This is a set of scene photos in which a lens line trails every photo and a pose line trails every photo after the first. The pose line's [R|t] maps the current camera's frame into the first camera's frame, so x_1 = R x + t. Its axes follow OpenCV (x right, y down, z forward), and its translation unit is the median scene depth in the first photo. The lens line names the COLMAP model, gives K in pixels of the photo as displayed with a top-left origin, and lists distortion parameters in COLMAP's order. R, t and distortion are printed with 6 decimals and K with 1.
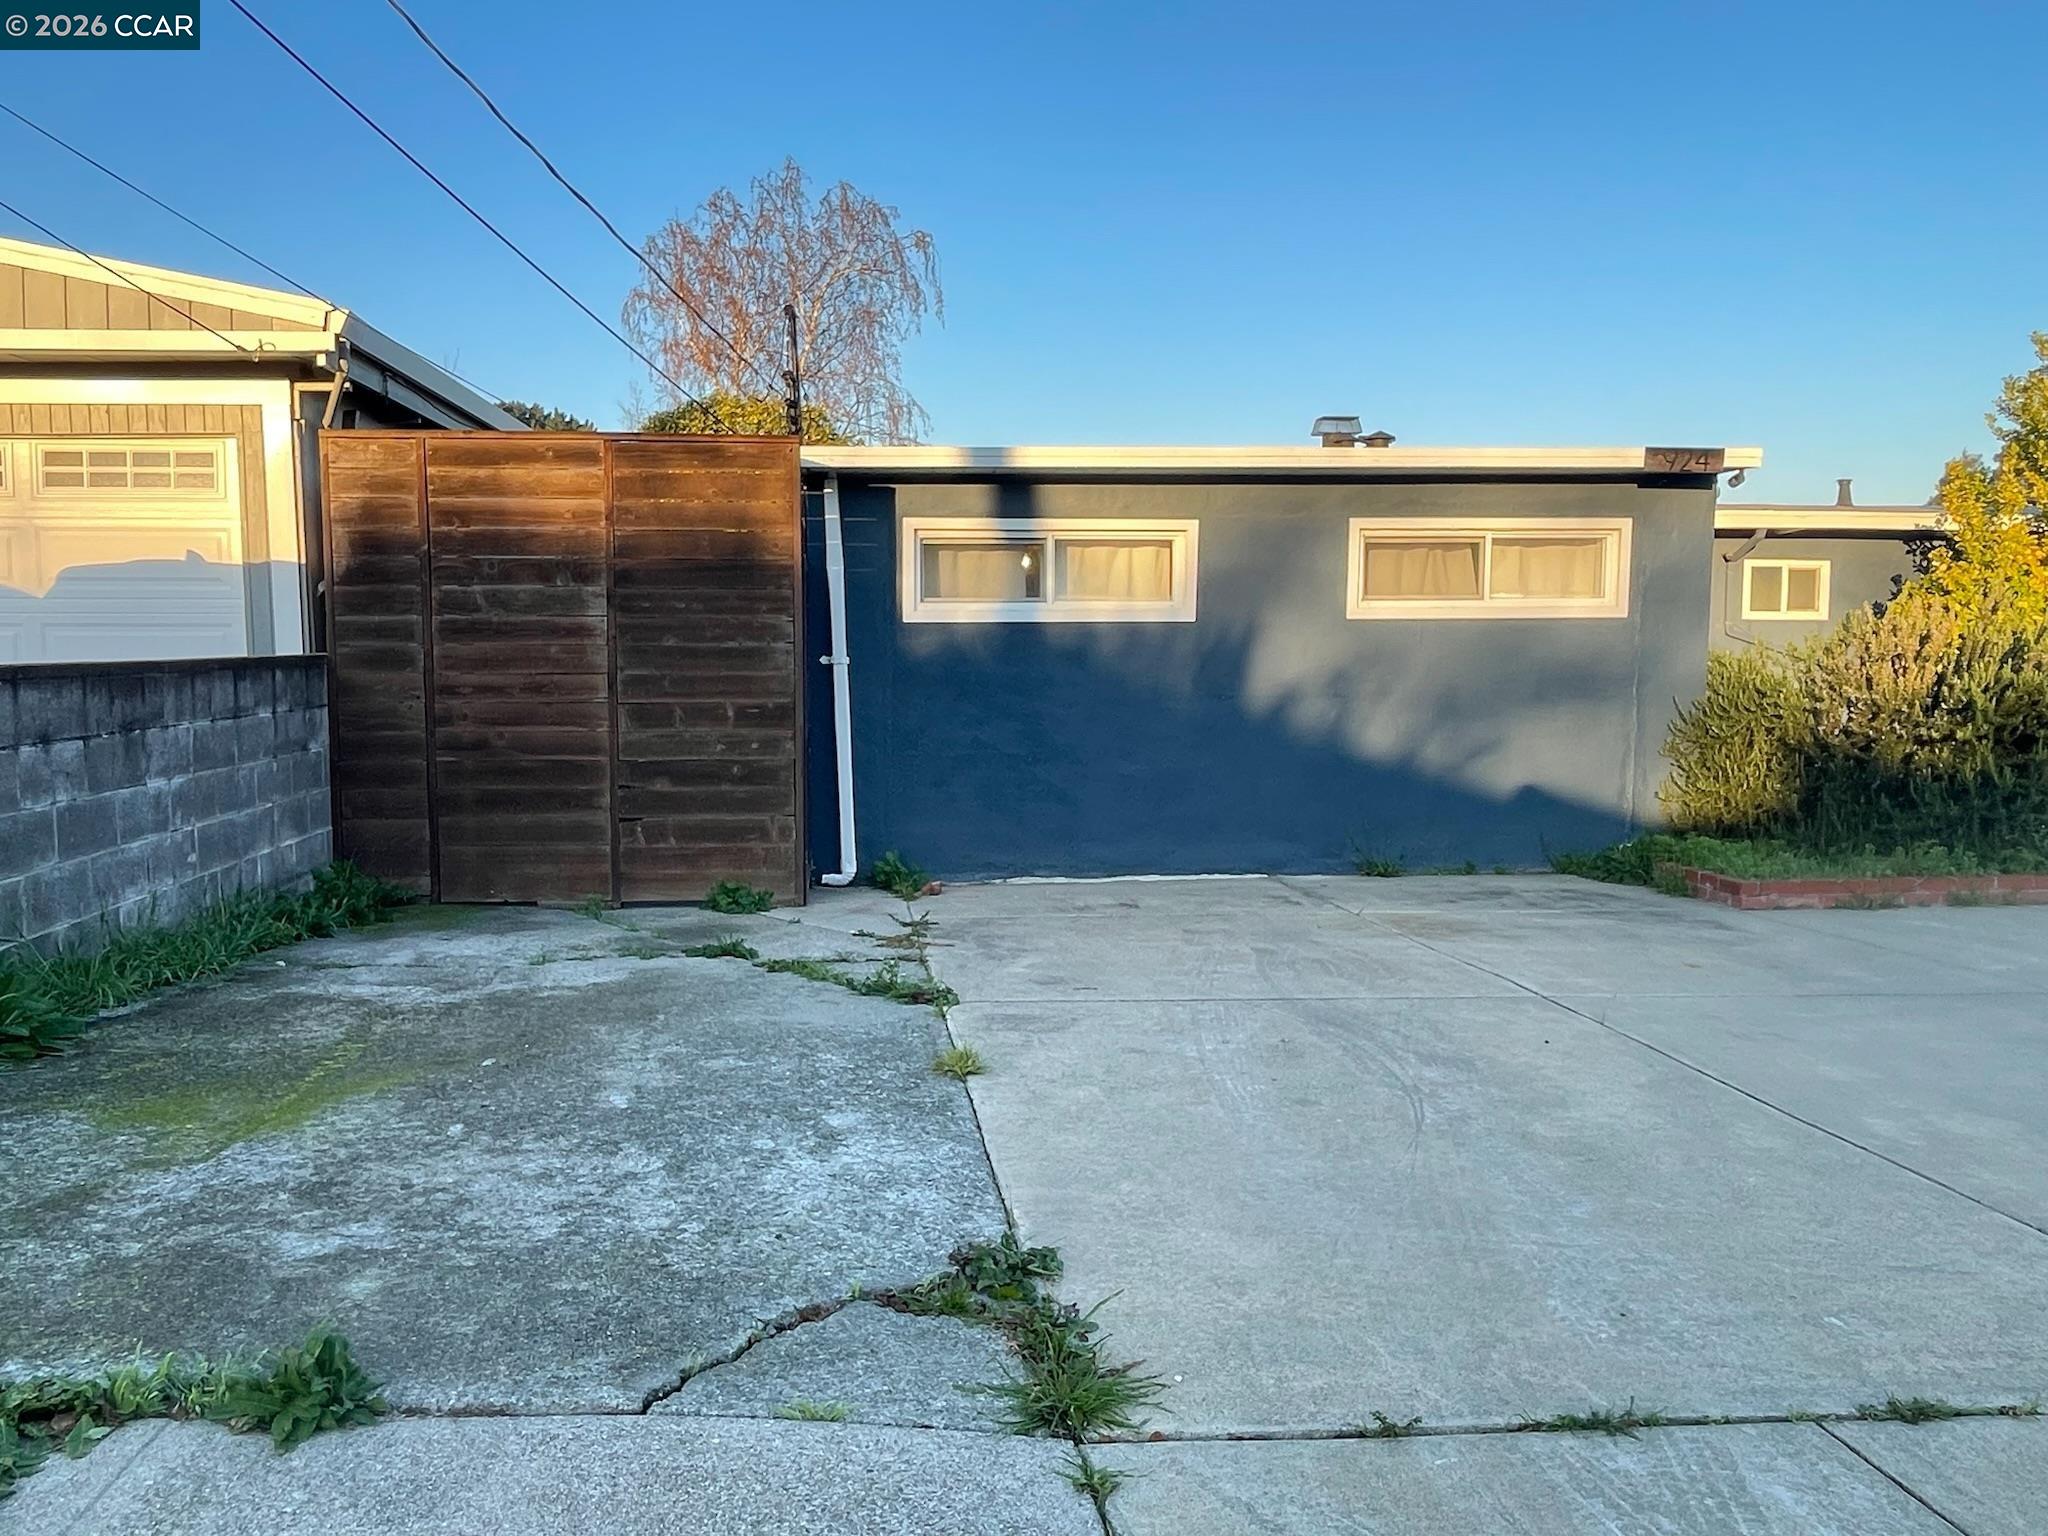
lens RADIAL K [[1420.1, 0, 1014.1], [0, 1420.1, 758.9], [0, 0, 1]] dist [0.004747, -0.010077]
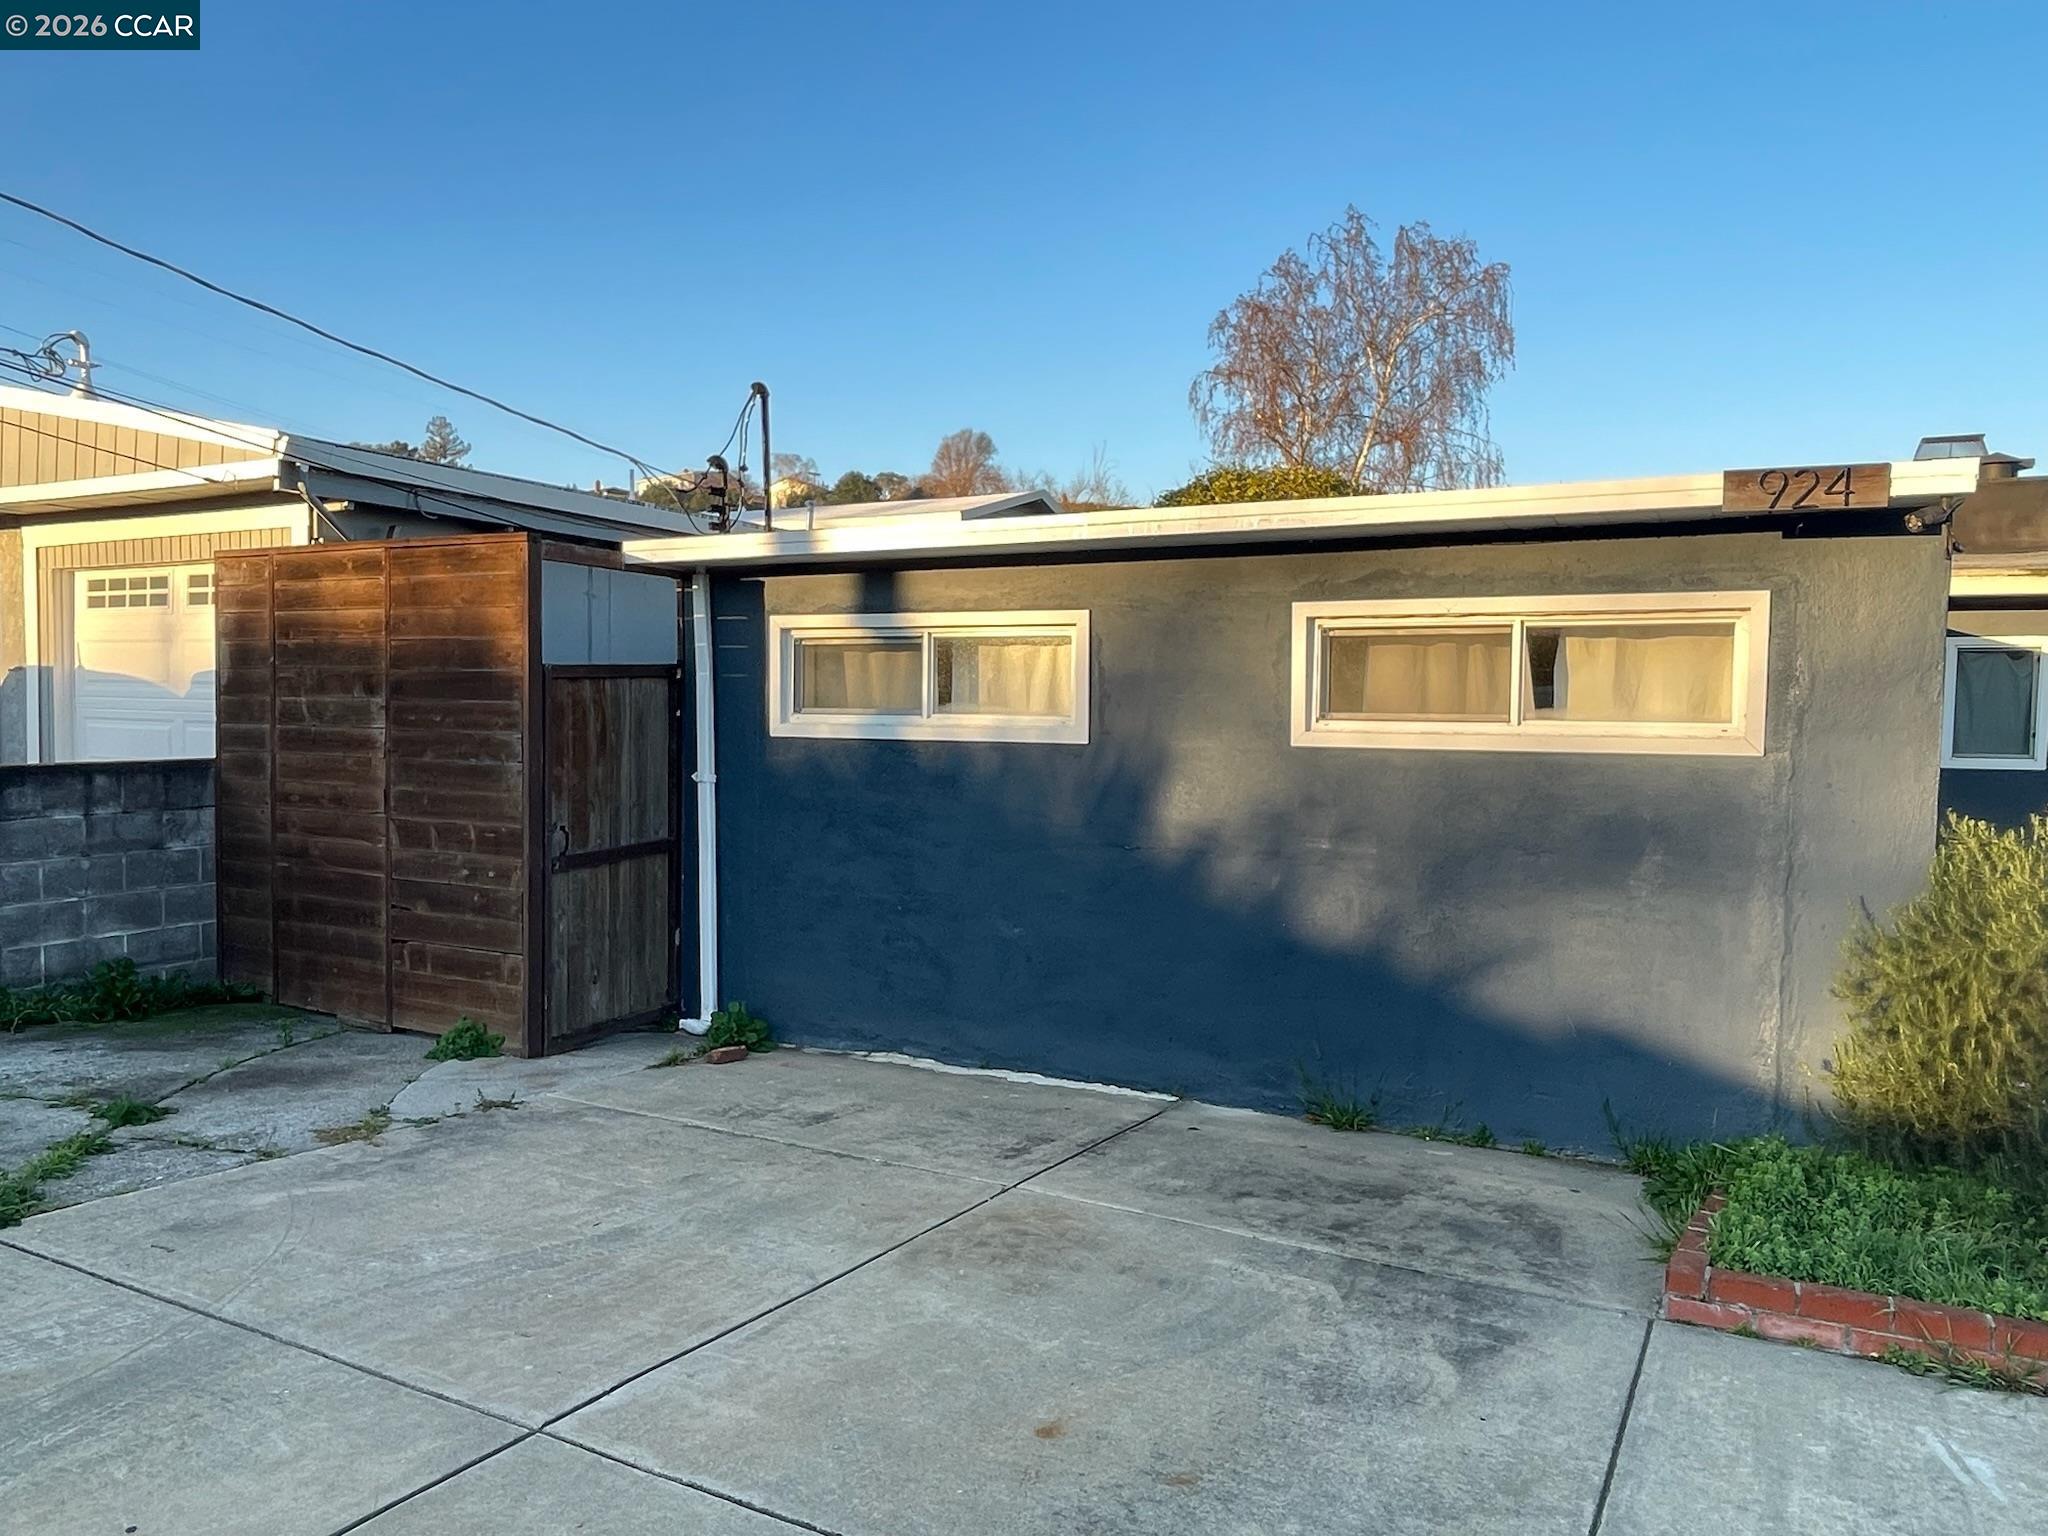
lens RADIAL K [[1420.1, 0, 1009.8], [0, 1420.1, 757.6], [0, 0, 1]] dist [0.004747, -0.010077]
pose [[0.848429, 0.032767, -0.528294, 0.564940], [-0.059080, 0.997708, -0.032999, -0.071748], [0.526001, 0.059209, 0.848420, 0.392776]]
